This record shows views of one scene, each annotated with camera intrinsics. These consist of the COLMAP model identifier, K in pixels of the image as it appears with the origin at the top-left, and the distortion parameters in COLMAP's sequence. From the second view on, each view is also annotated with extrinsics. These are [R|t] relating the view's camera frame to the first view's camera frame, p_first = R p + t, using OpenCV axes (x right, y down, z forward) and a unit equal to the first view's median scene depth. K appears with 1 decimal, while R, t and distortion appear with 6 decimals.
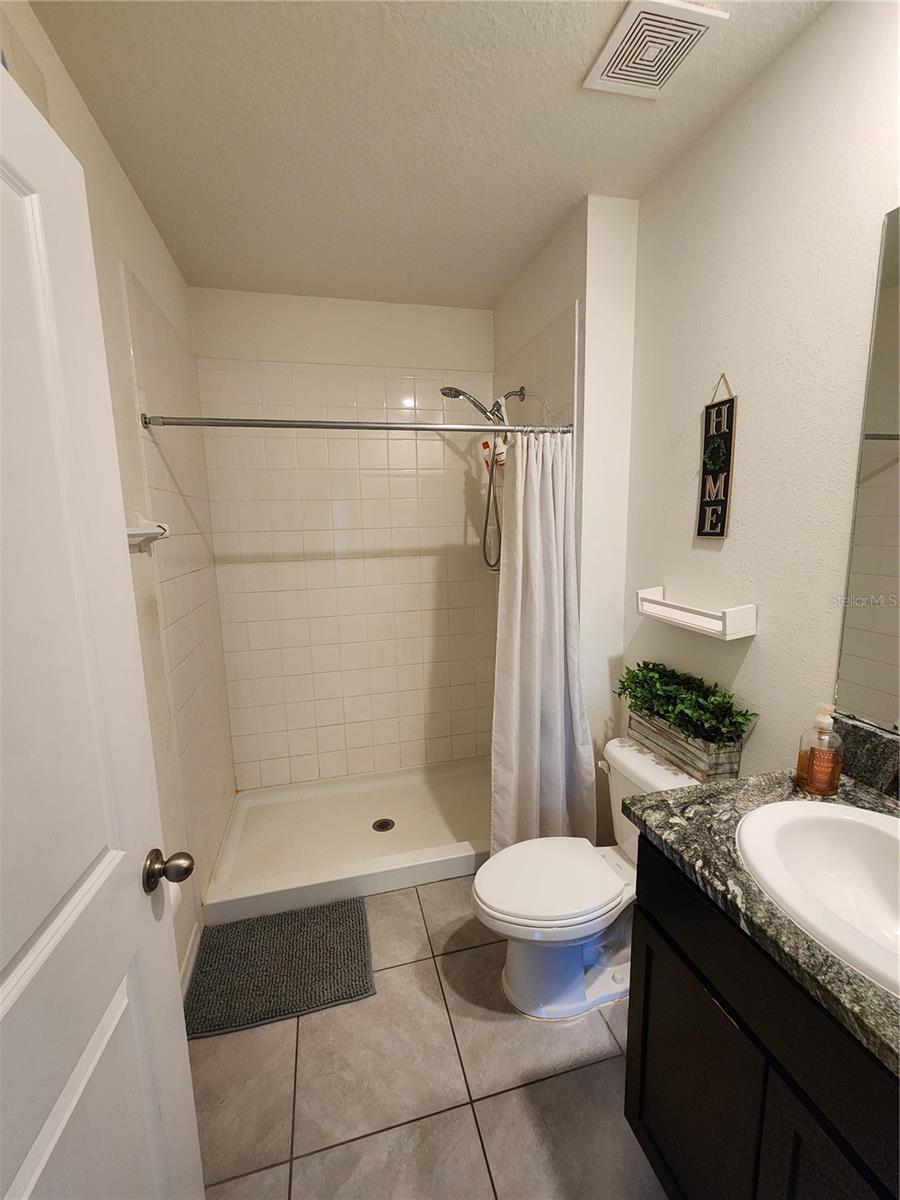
lens RADIAL K [[494.1, 0, 445.4], [0, 494.1, 598.8], [0, 0, 1]] dist [-0.003187, 0.000892]
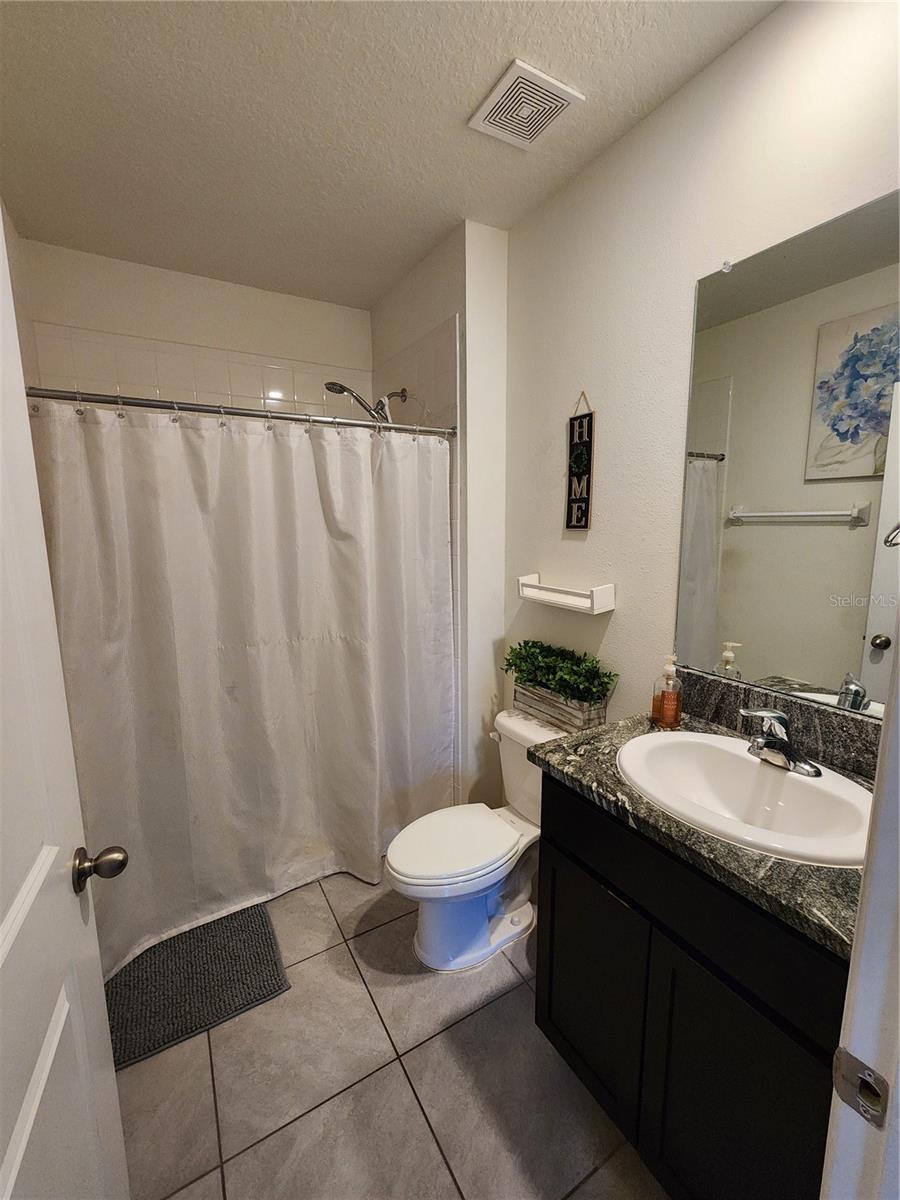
lens RADIAL K [[494.1, 0, 452.6], [0, 494.1, 598.3], [0, 0, 1]] dist [-0.003187, 0.000892]
pose [[0.959576, -0.030539, 0.279788, -0.101378], [0.031839, 0.999493, -0.000100, 0.037126], [-0.279643, 0.009004, 0.960062, -0.059131]]
